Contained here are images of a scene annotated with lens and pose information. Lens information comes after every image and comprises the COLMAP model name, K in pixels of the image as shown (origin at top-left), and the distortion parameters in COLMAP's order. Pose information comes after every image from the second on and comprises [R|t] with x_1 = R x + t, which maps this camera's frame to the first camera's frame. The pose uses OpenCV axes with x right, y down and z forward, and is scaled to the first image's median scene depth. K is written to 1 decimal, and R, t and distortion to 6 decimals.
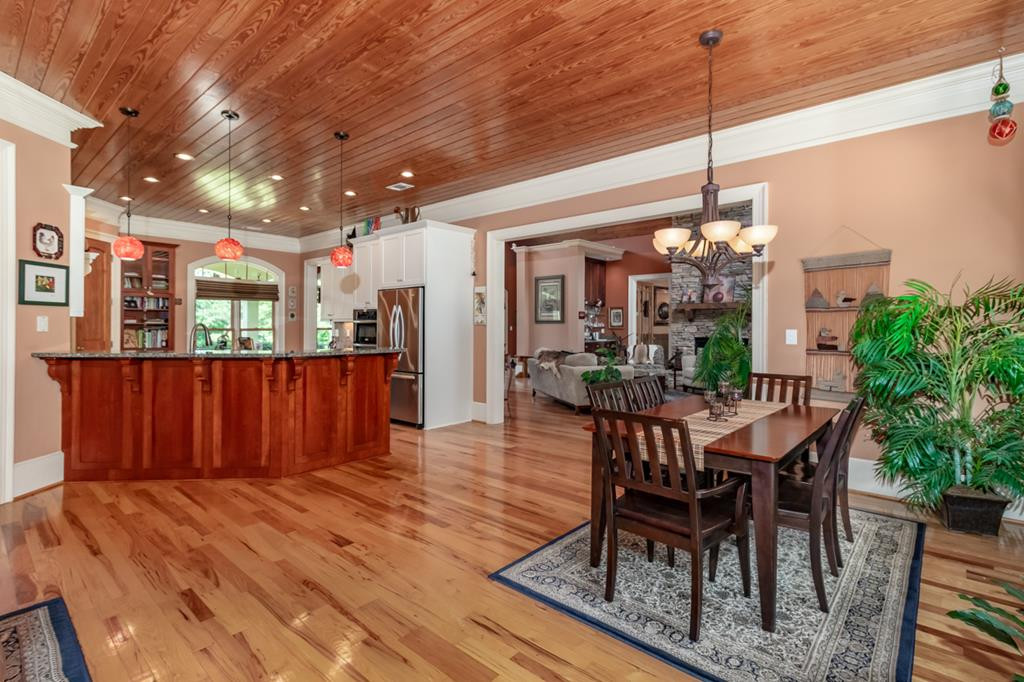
lens RADIAL K [[485.0, 0, 562.5], [0, 485.0, 326.0], [0, 0, 1]] dist [0.004638, 0.004930]
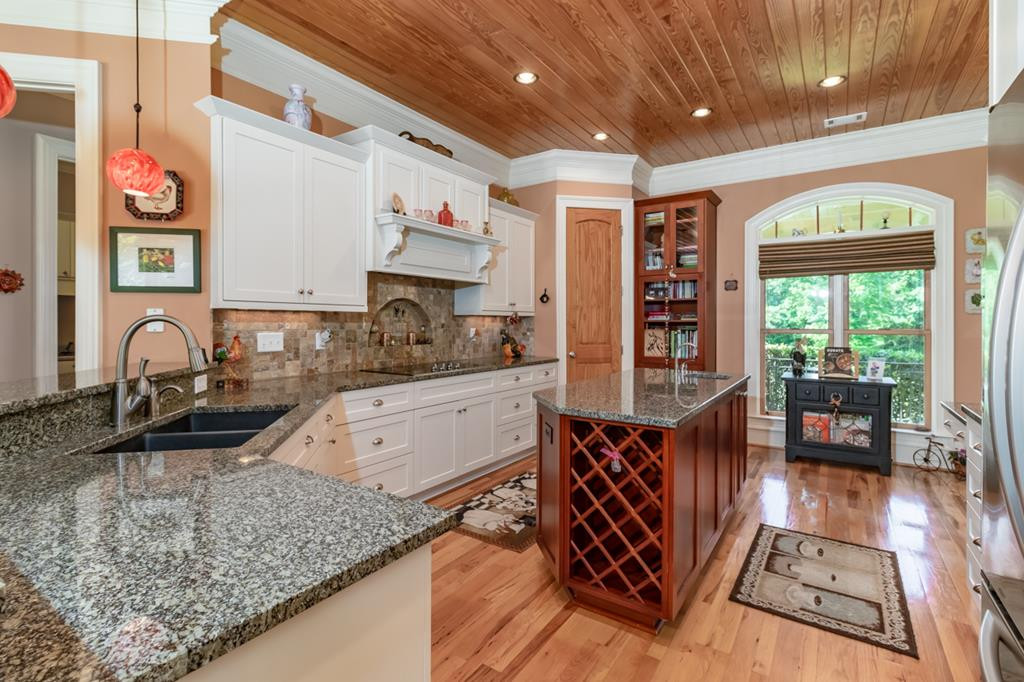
lens RADIAL K [[485.0, 0, 501.4], [0, 485.0, 317.9], [0, 0, 1]] dist [0.004638, 0.004930]
pose [[0.033805, -0.014362, -0.999325, -0.242399], [-0.000700, 0.999896, -0.014394, 0.000766], [0.999428, 0.001186, 0.033792, 0.905869]]
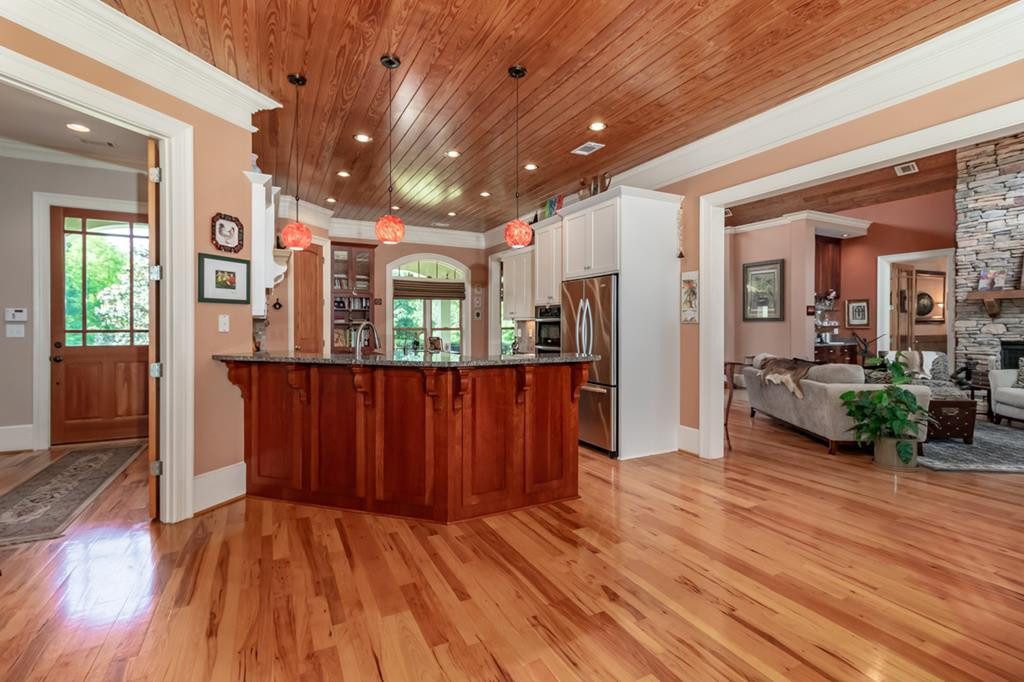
lens RADIAL K [[485.0, 0, 541.7], [0, 485.0, 329.3], [0, 0, 1]] dist [0.004638, 0.004930]
pose [[0.921401, 0.001413, -0.388611, -0.098562], [0.002023, 0.999962, 0.008434, 0.000081], [0.388608, -0.008558, 0.921364, 0.245809]]
